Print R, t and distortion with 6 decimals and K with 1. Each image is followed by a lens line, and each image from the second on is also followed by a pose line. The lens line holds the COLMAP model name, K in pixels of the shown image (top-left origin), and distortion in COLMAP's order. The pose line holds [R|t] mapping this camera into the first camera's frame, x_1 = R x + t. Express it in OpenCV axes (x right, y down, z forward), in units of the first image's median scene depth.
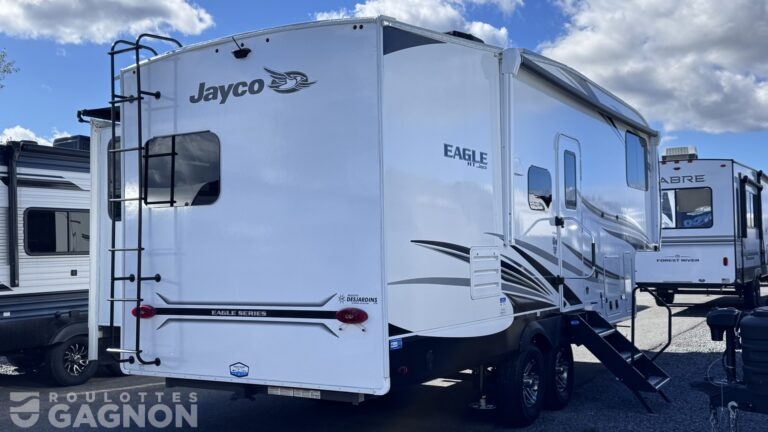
lens RADIAL K [[775.5, 0, 384.3], [0, 775.5, 215.7], [0, 0, 1]] dist [0.054499, 0.000000]
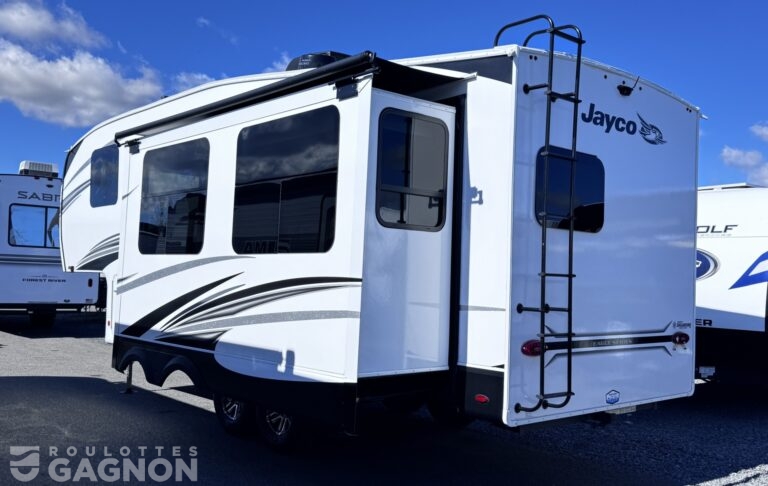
lens RADIAL K [[753.4, 0, 384.5], [0, 753.4, 265.8], [0, 0, 1]] dist [0.013214, 0.000000]
pose [[0.314361, 0.043965, 0.948285, -1.194414], [-0.083590, 0.996329, -0.018482, 0.065827], [-0.945616, -0.073458, 0.316882, 0.946389]]
